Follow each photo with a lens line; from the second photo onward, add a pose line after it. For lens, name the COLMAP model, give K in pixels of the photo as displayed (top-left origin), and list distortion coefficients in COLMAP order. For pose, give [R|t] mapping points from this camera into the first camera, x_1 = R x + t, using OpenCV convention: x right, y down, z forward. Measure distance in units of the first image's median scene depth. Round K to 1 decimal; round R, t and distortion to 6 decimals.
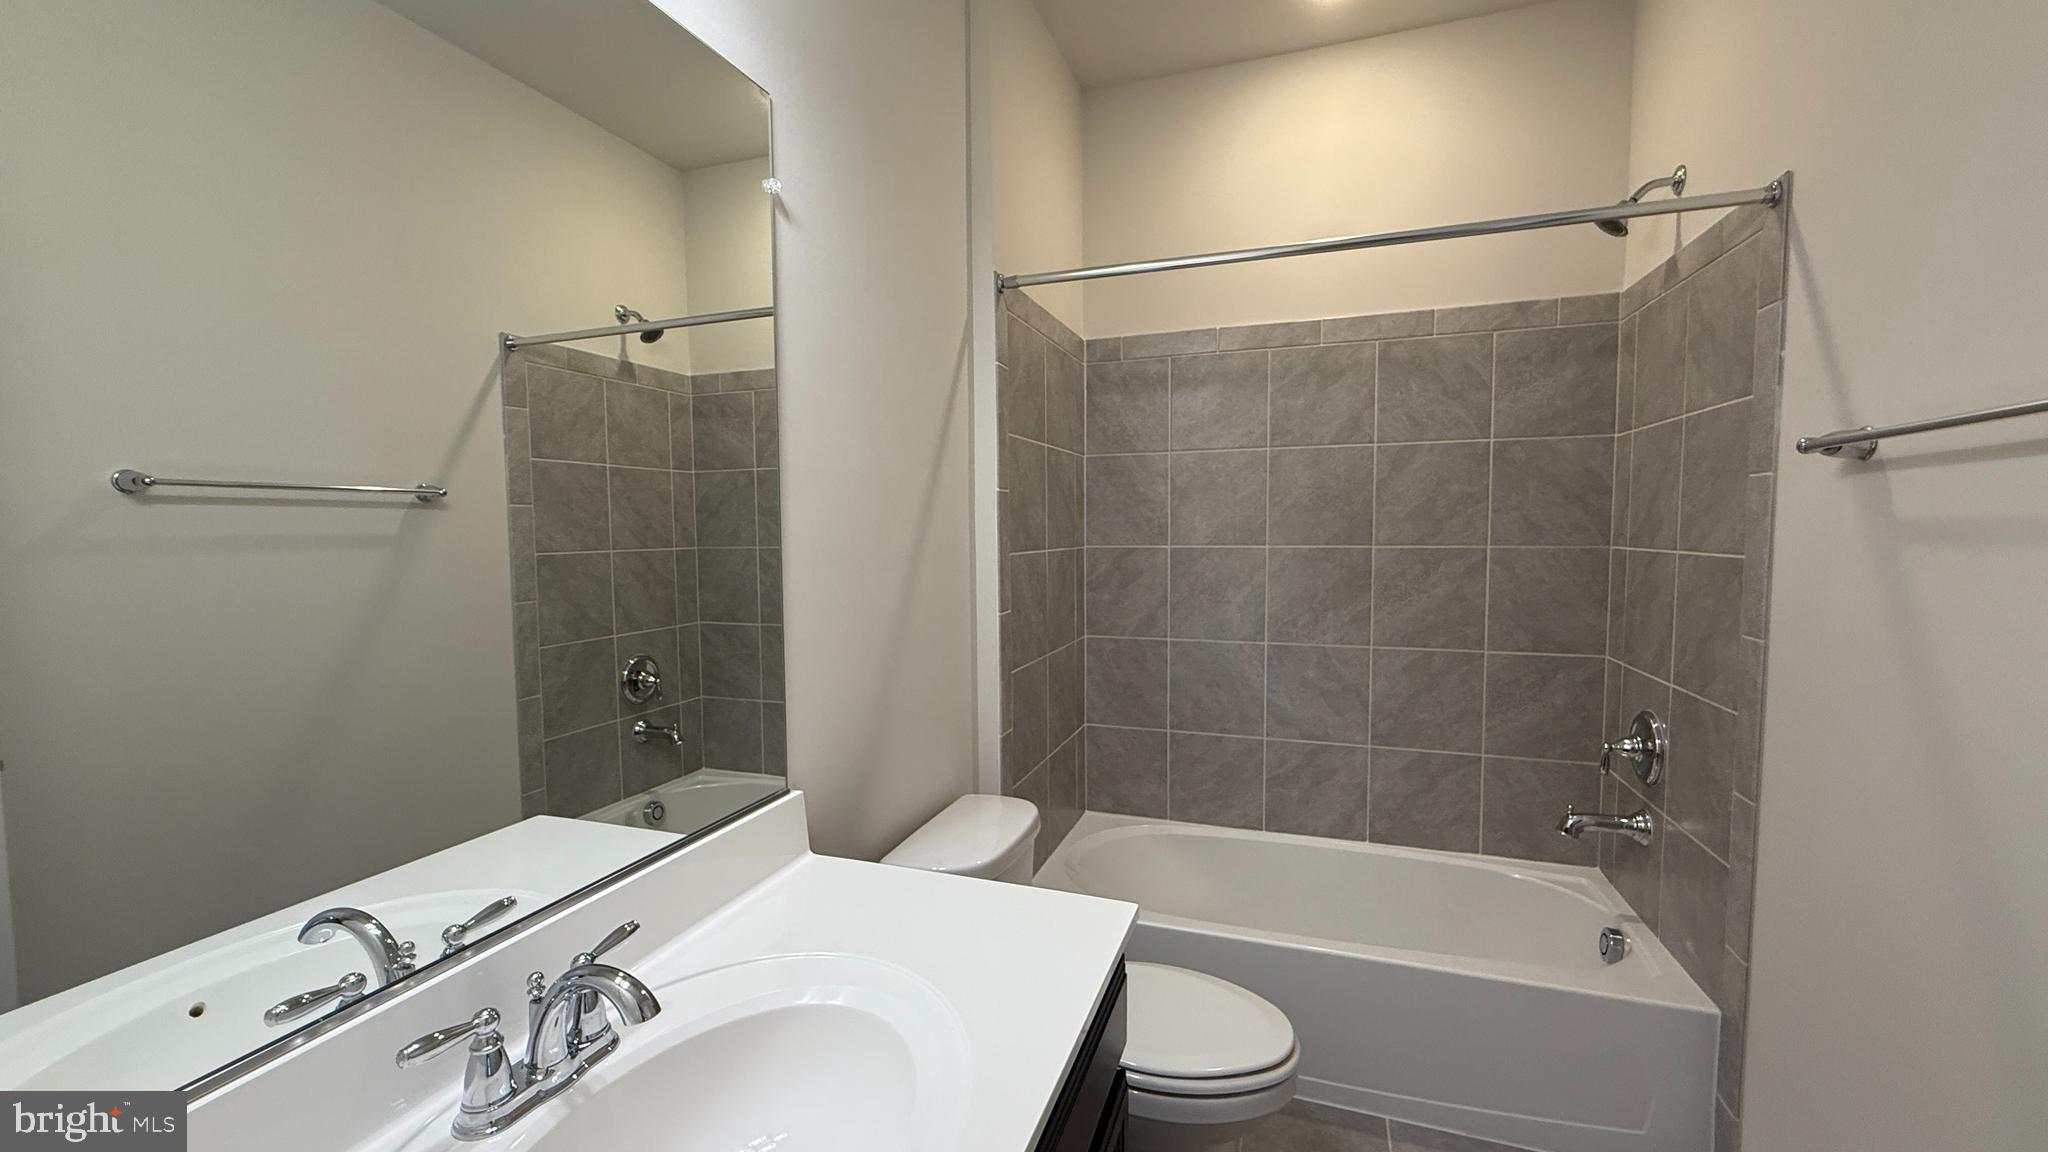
lens RADIAL K [[823.9, 0, 1029.6], [0, 823.9, 581.7], [0, 0, 1]] dist [0.001518, -0.001111]
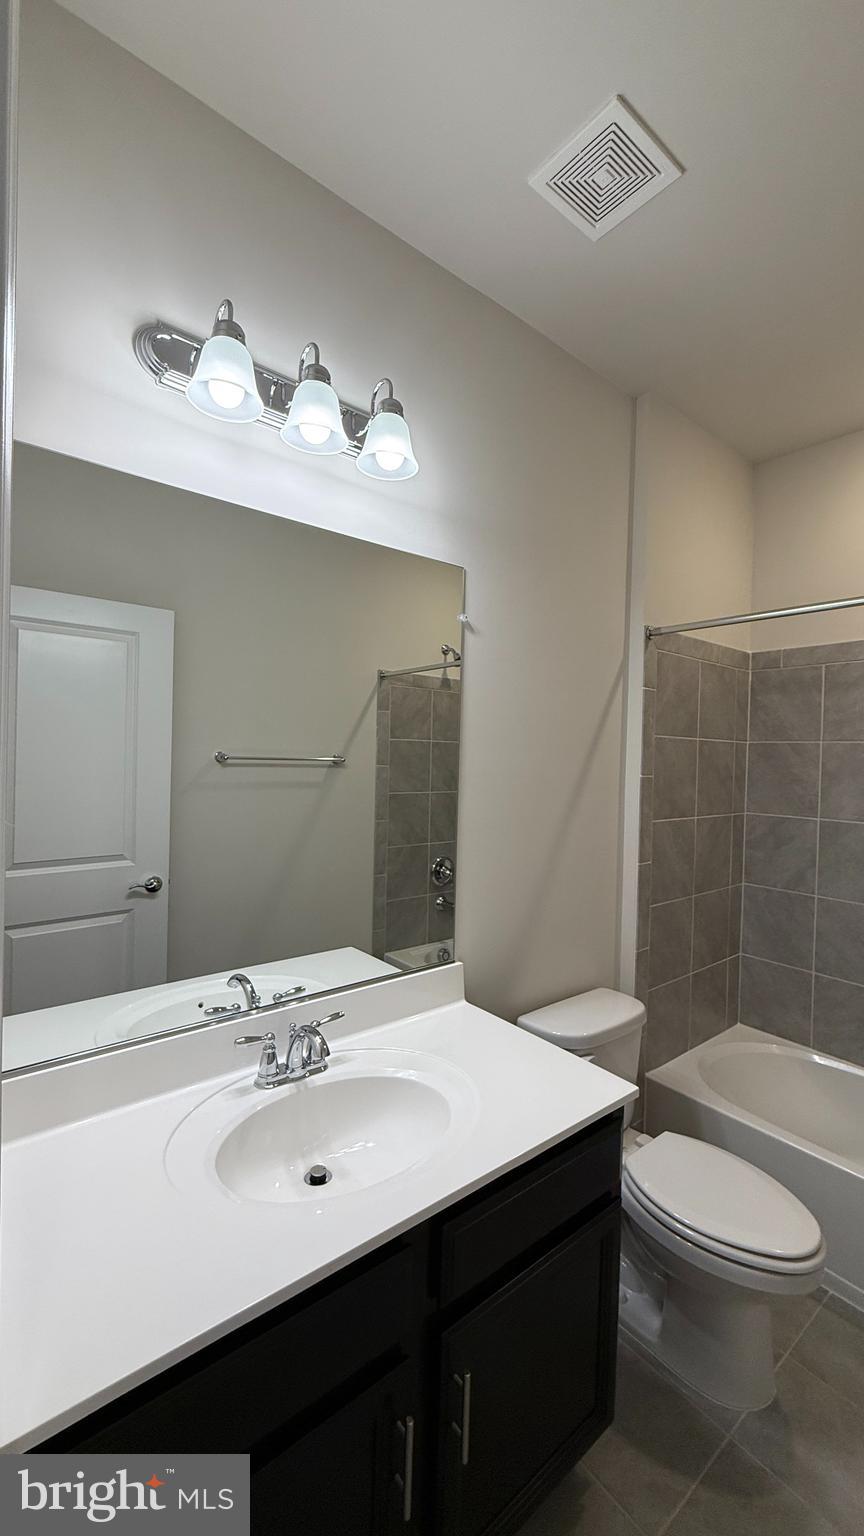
lens RADIAL K [[617.9, 0, 431.1], [0, 617.9, 774.5], [0, 0, 1]] dist [0.001518, -0.001111]
pose [[0.853466, 0.046413, -0.519078, 0.158172], [-0.068564, 0.997369, -0.023553, -0.050094], [0.516619, 0.055692, 0.854402, -0.072461]]
